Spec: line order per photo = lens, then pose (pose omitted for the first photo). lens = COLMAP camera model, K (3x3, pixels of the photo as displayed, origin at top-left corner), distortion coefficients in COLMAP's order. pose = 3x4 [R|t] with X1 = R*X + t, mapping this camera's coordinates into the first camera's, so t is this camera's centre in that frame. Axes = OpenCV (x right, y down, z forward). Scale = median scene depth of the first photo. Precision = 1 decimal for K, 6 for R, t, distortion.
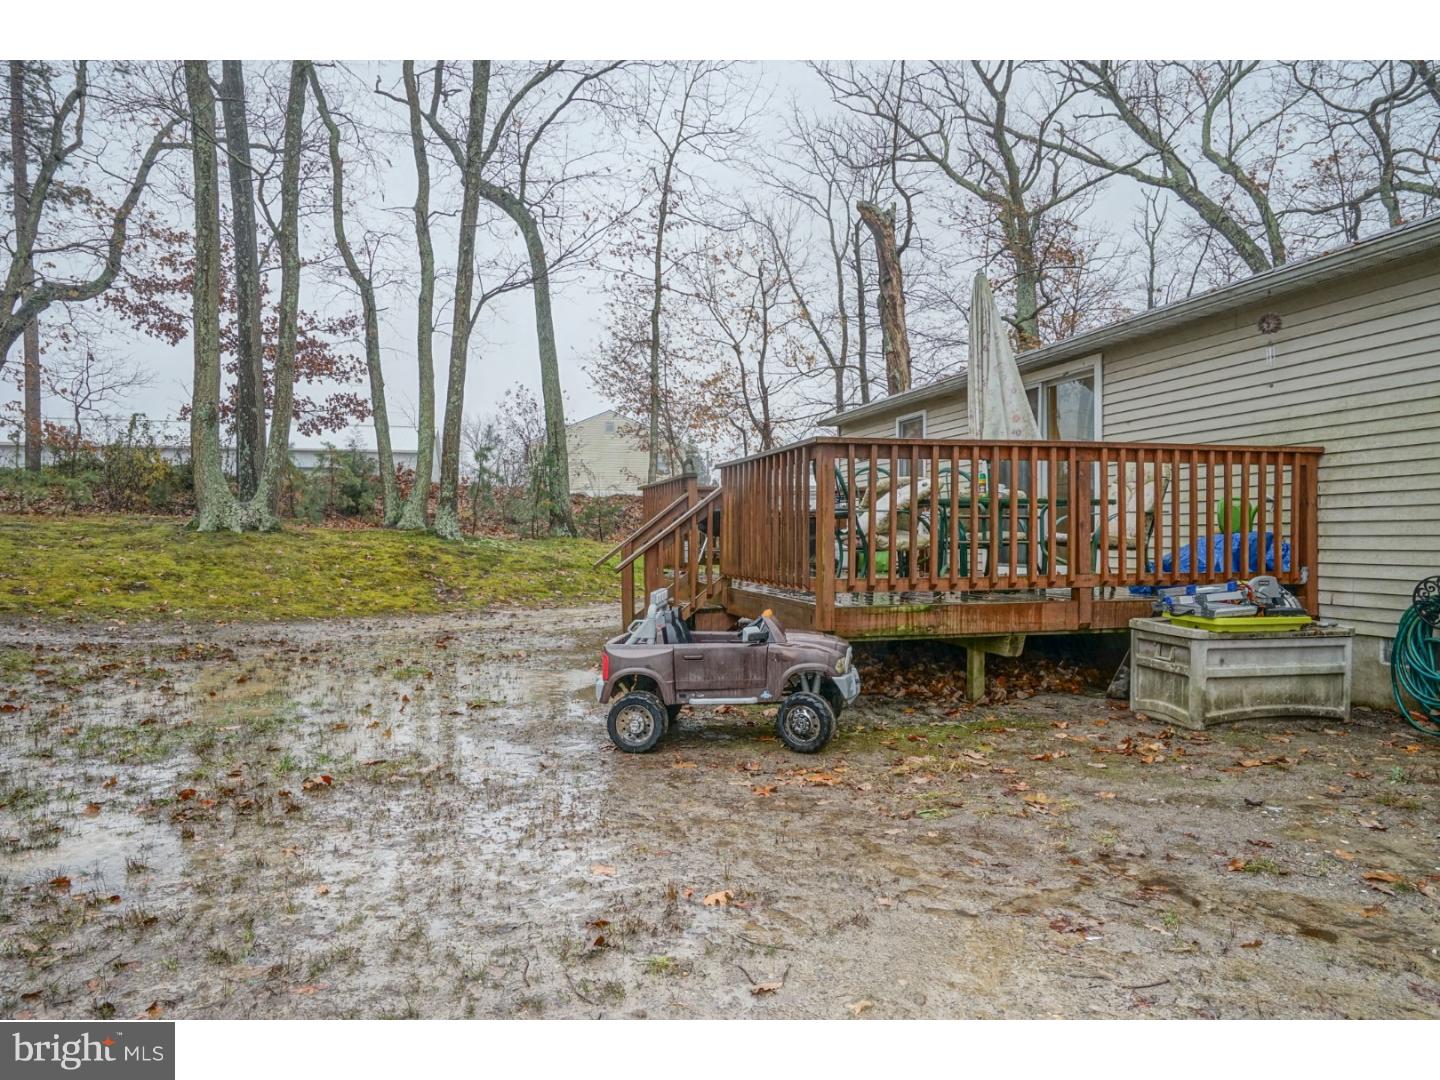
lens RADIAL K [[903.5, 0, 720.0], [0, 903.5, 540.0], [0, 0, 1]] dist [-0.003058, 0.001321]
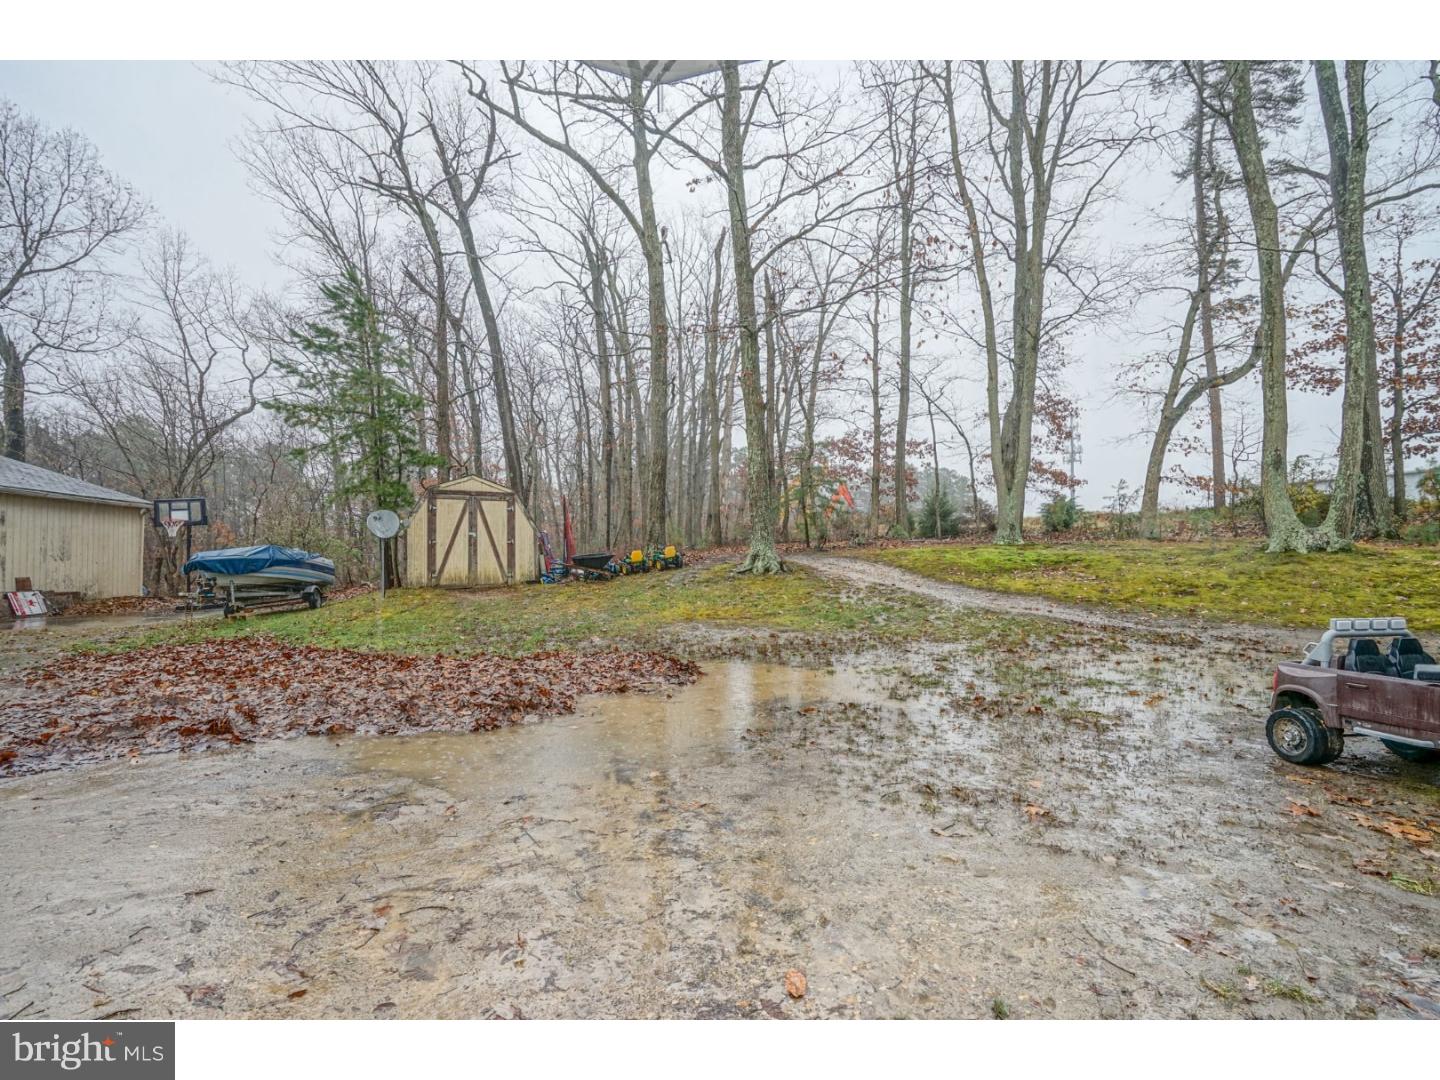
lens RADIAL K [[675.0, 0, 710.8], [0, 675.0, 533.4], [0, 0, 1]] dist [-0.003360, 0.001902]
pose [[0.181433, -0.032938, -0.982852, 0.213862], [0.001597, 0.999447, -0.033199, -0.006088], [0.983402, 0.004454, 0.181385, 0.055676]]
